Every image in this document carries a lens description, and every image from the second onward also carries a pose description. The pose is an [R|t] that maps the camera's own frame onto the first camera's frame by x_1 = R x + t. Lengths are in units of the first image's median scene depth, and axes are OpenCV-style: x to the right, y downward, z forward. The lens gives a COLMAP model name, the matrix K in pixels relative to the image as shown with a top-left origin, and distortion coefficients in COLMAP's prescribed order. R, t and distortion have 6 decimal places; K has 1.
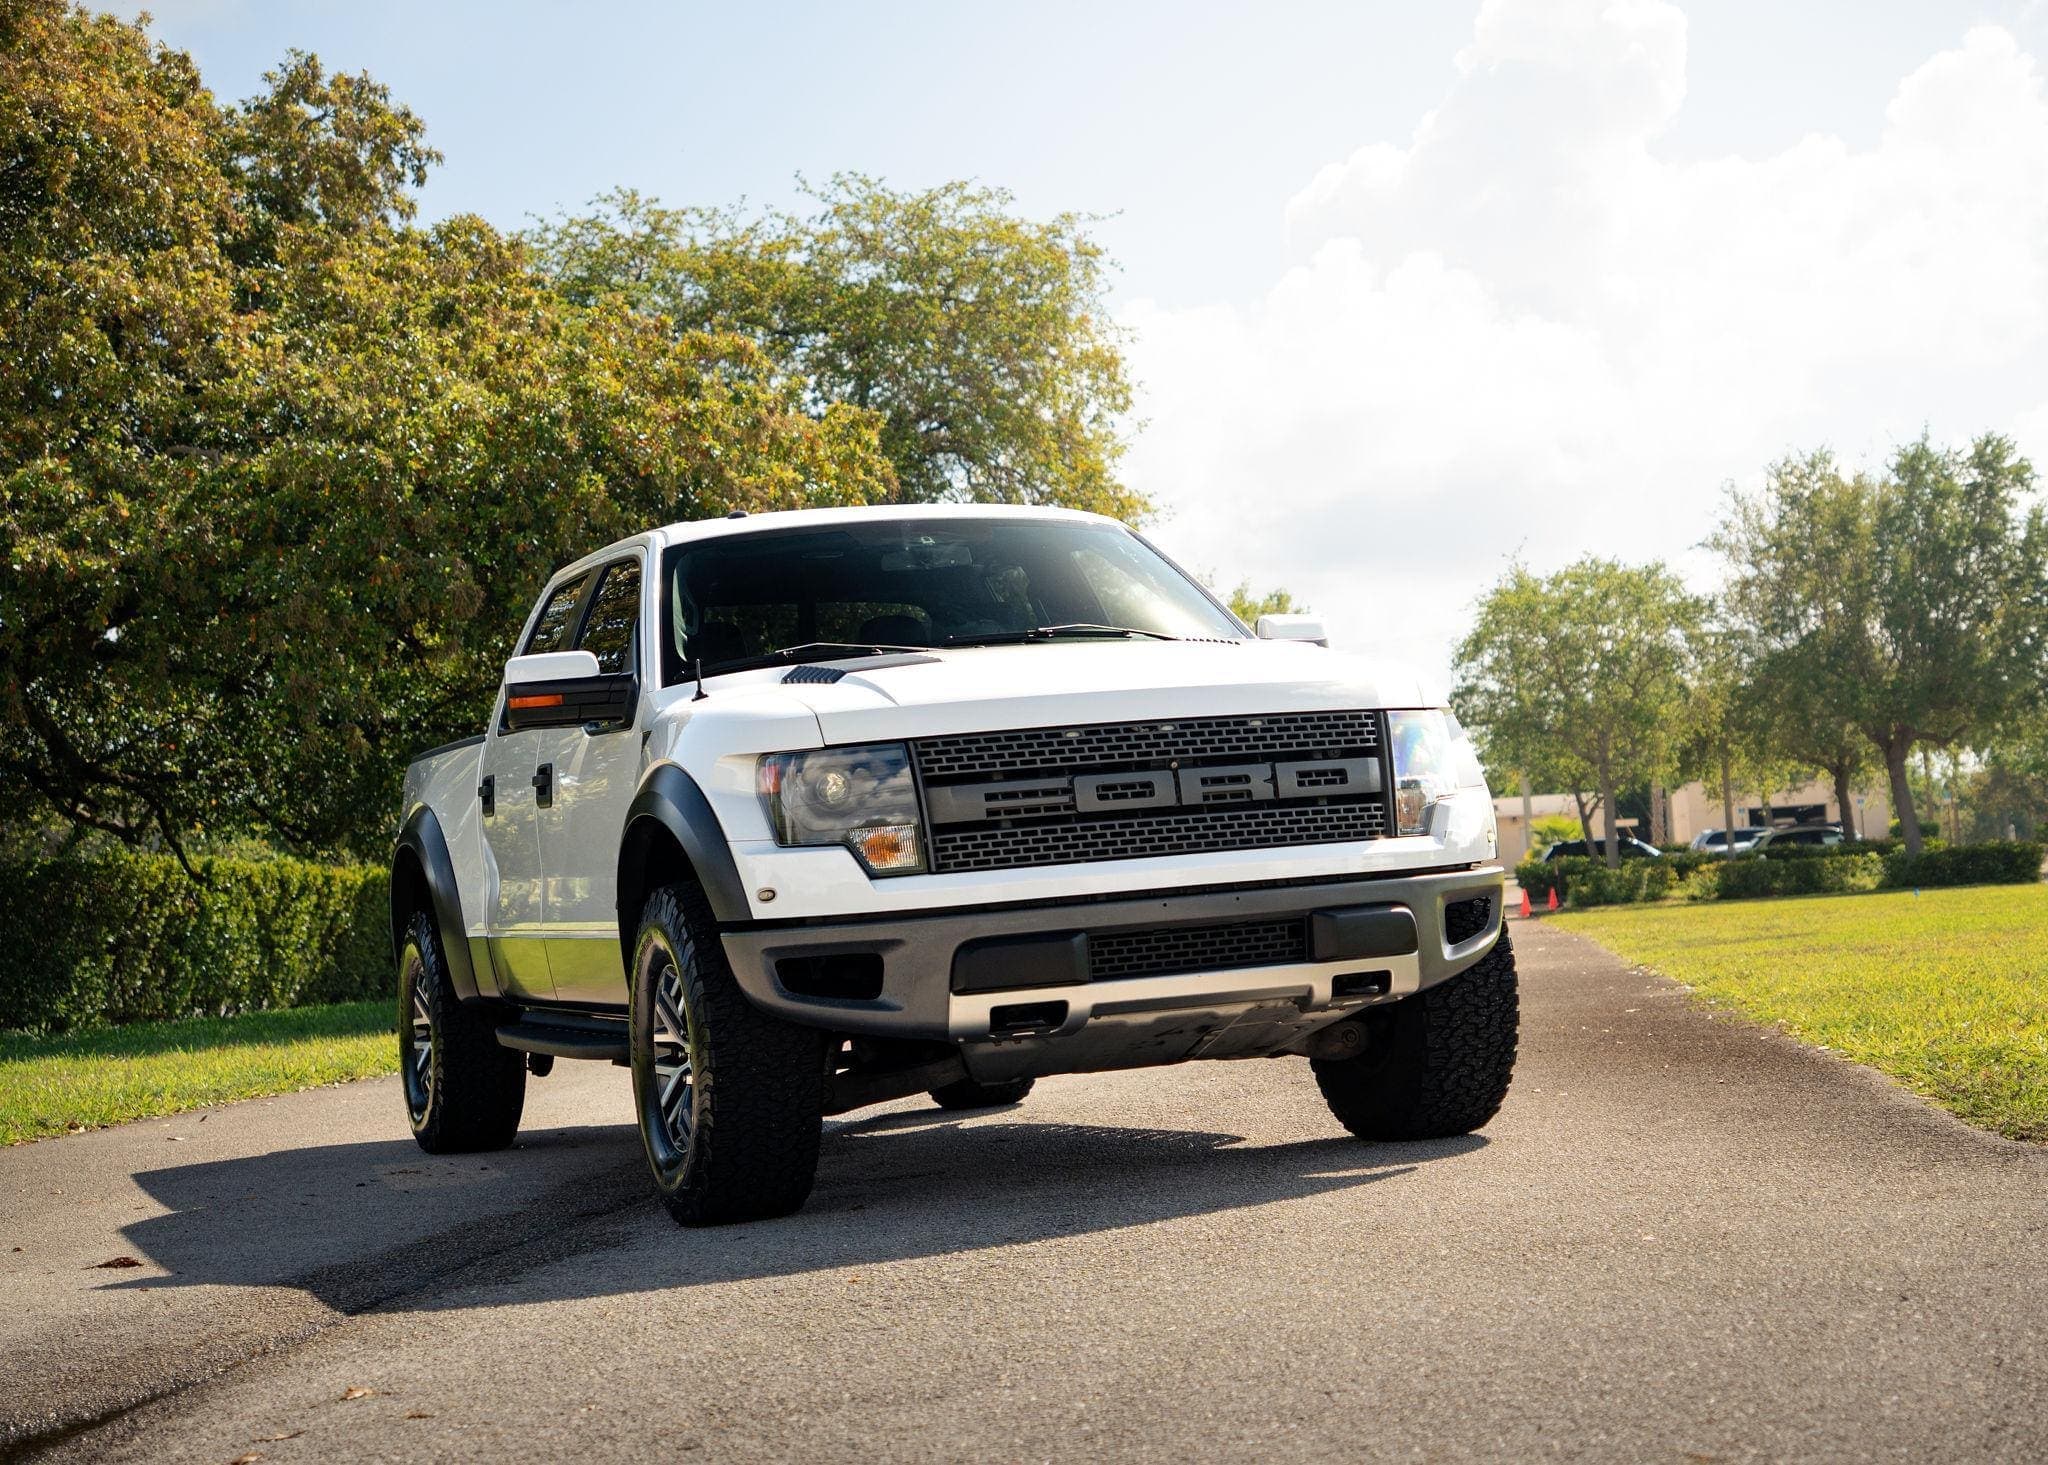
lens RADIAL K [[3336.4, 0, 1083.3], [0, 3336.4, 735.8], [0, 0, 1]] dist [0.289672, 0.143639]
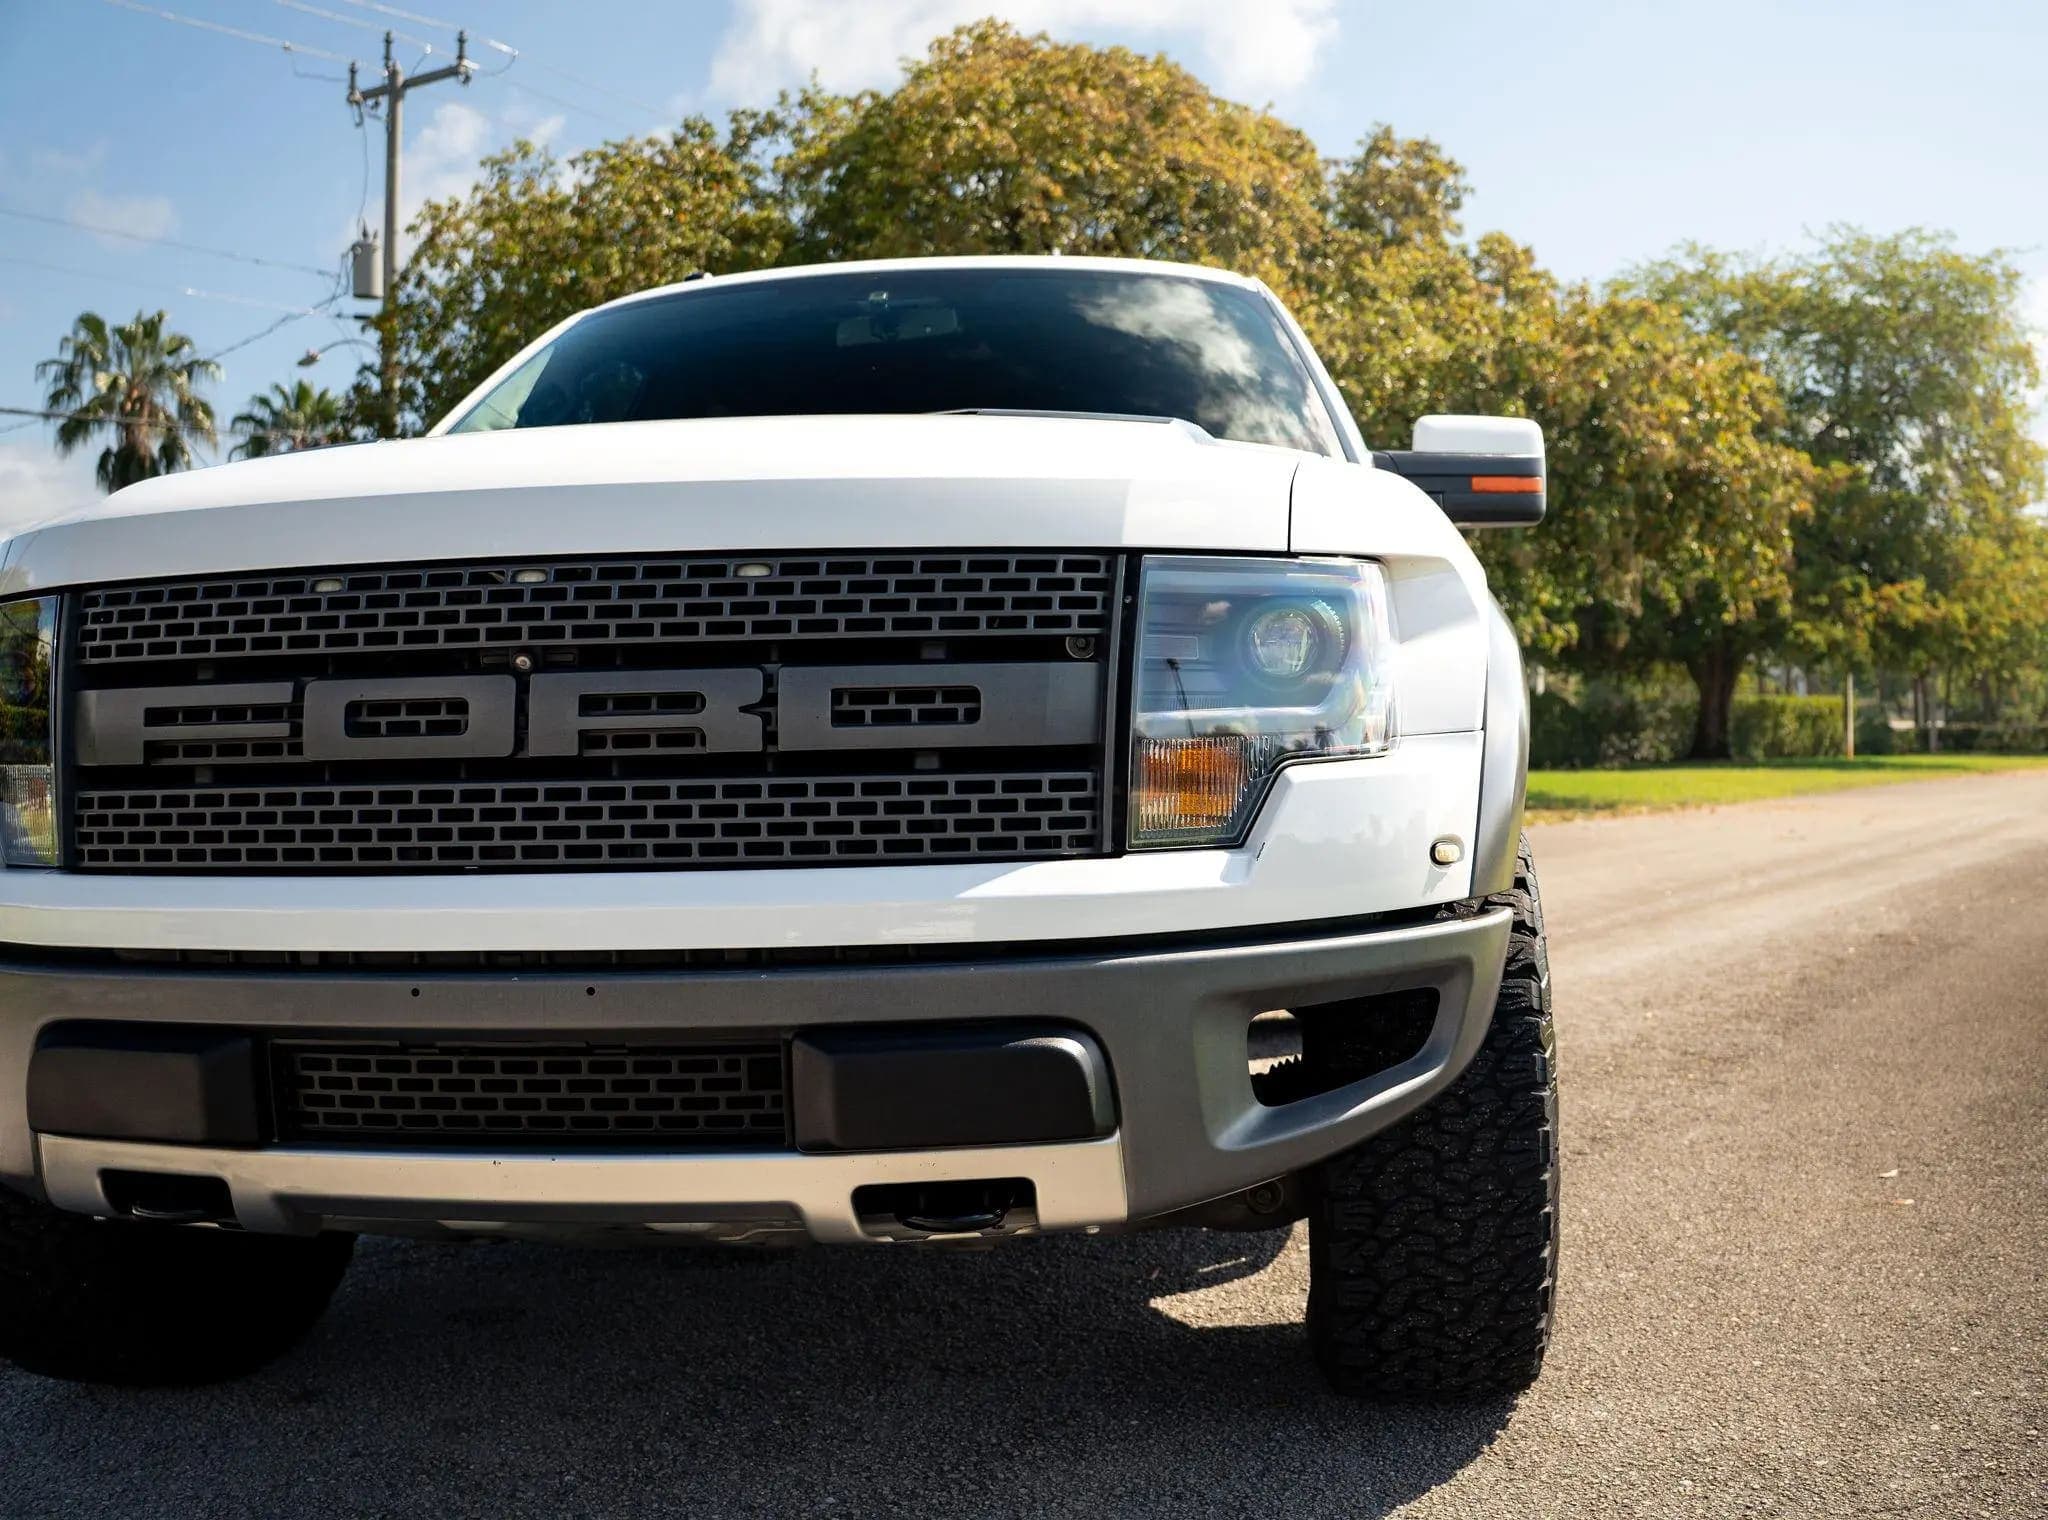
lens RADIAL K [[2011.2, 0, 1144.7], [0, 2011.2, 760.6], [0, 0, 1]] dist [-0.155351, 0.105014]
pose [[0.907208, 0.066379, -0.415412, 0.204949], [-0.032632, 0.995601, 0.087826, -0.003794], [0.419414, -0.066121, 0.905384, 0.787978]]
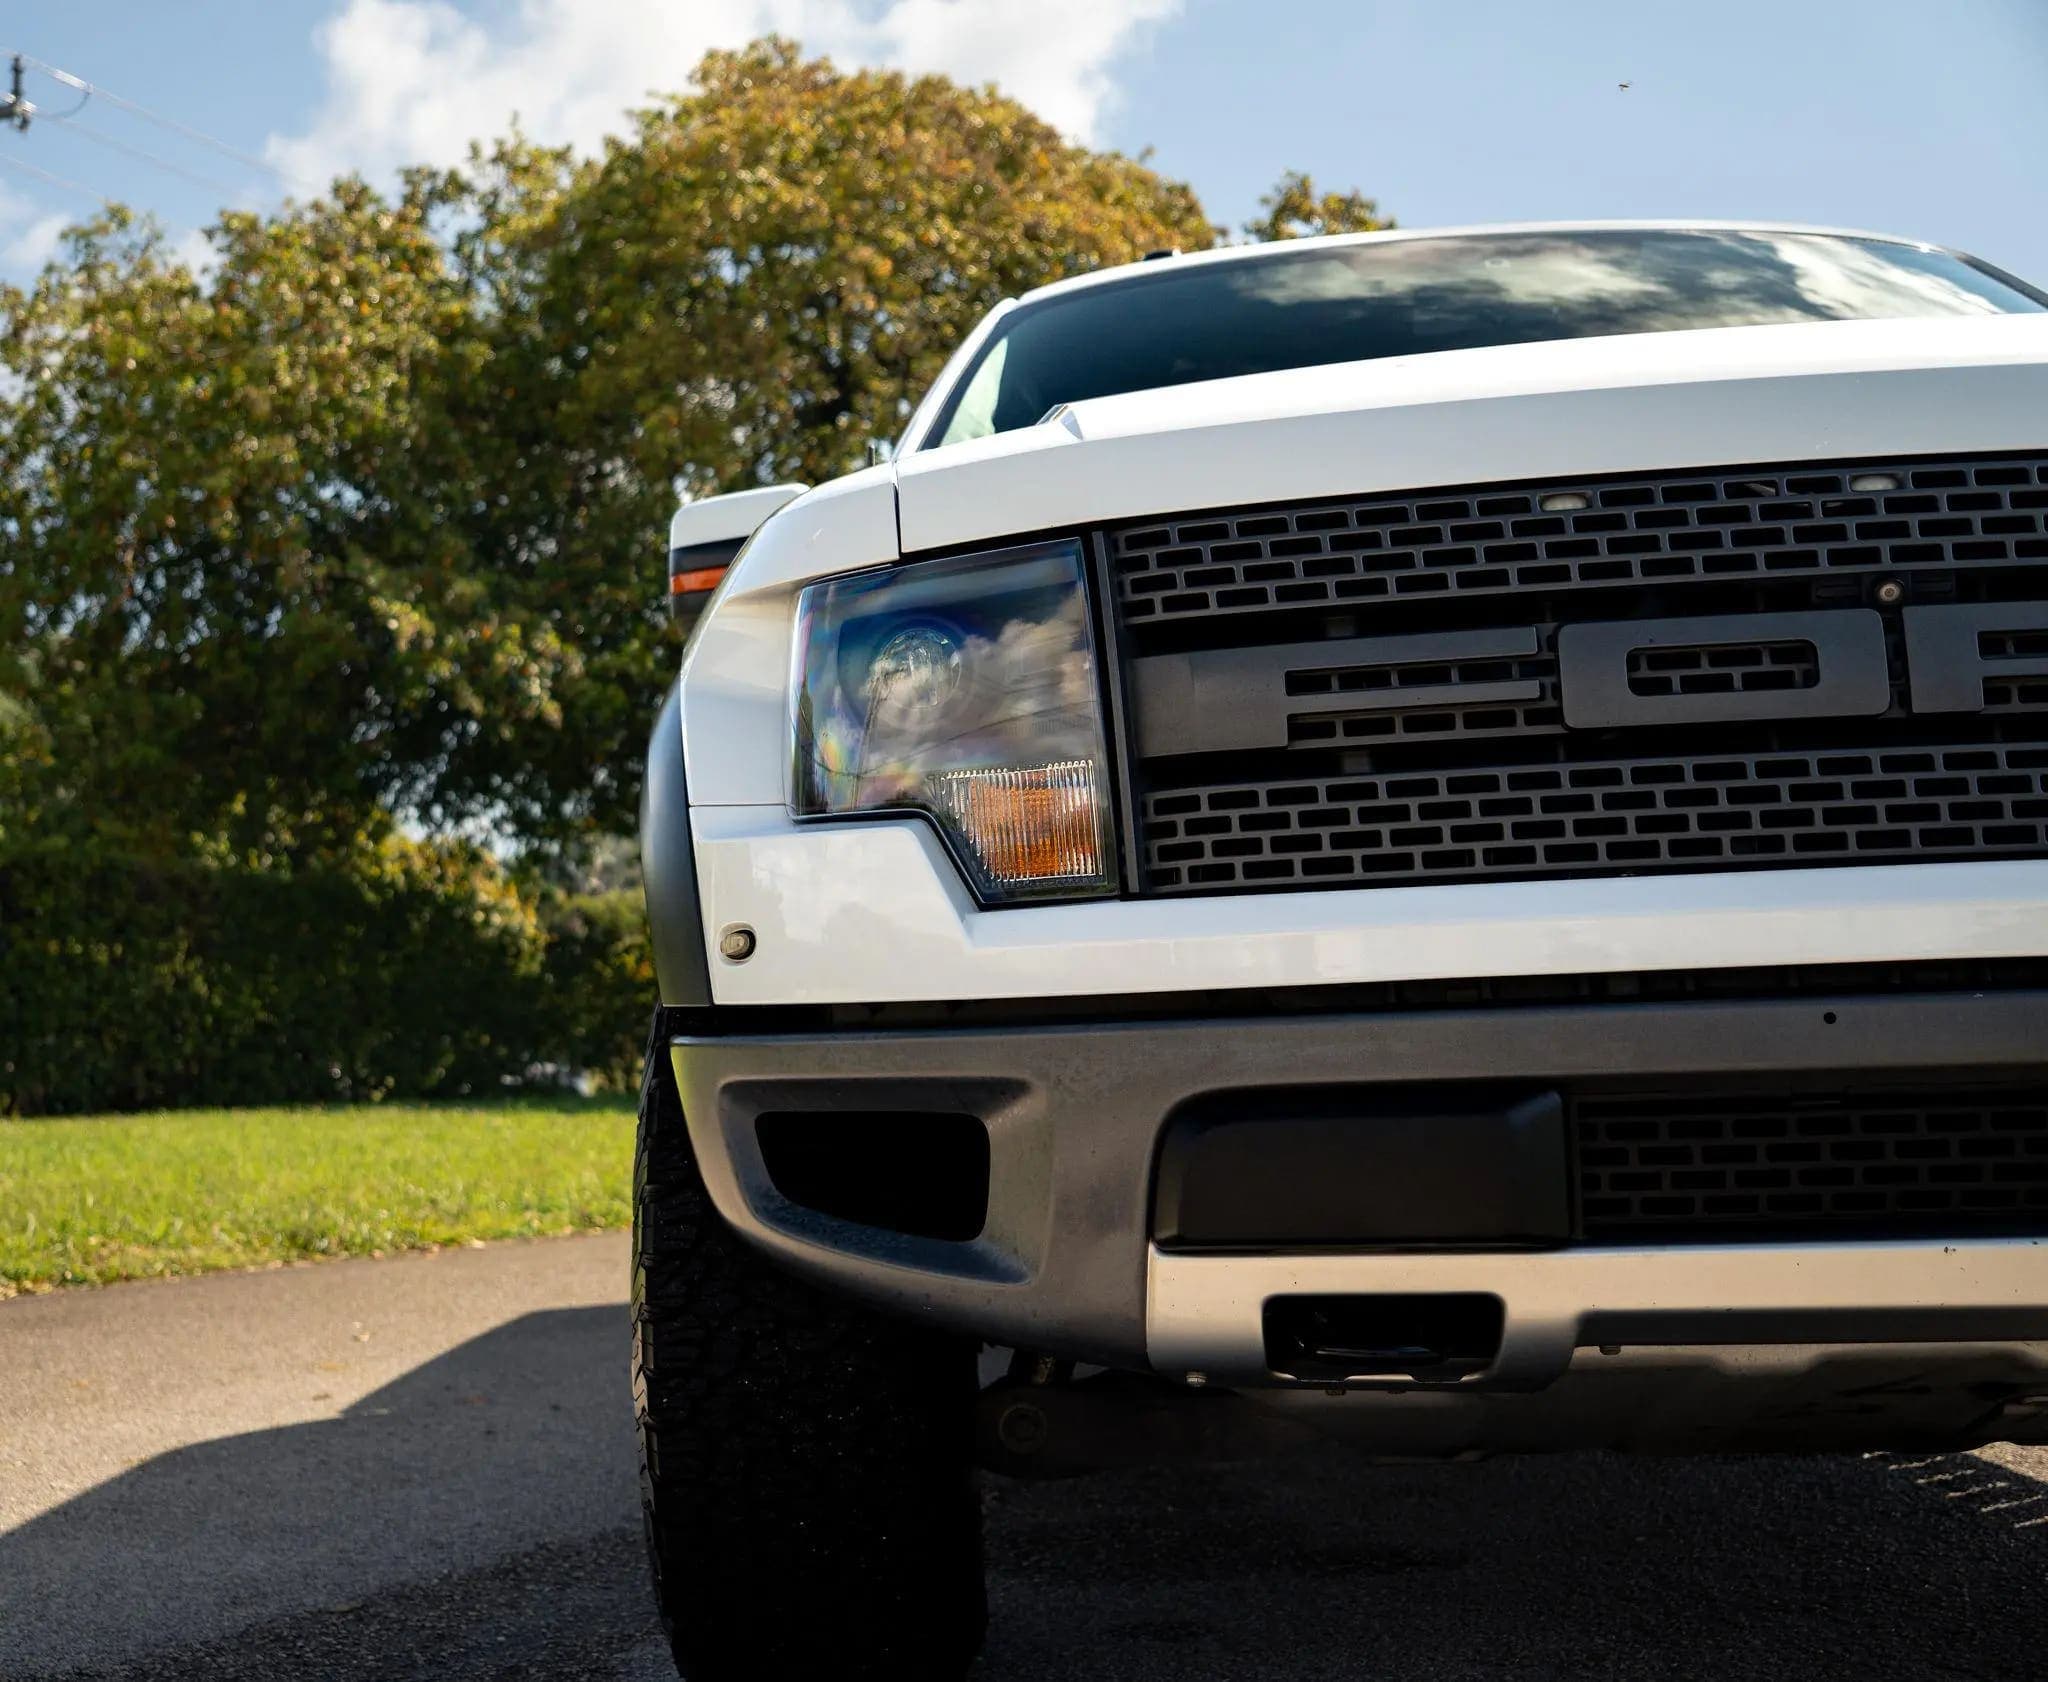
lens RADIAL K [[2797.6, 0, 784.8], [0, 2797.6, 812.3], [0, 0, 1]] dist [-0.030094, 0.144083]
pose [[0.898604, 0.015598, -0.438483, 0.049665], [-0.021313, 0.999740, -0.008114, 0.034317], [0.438243, 0.016636, 0.898703, 0.695463]]
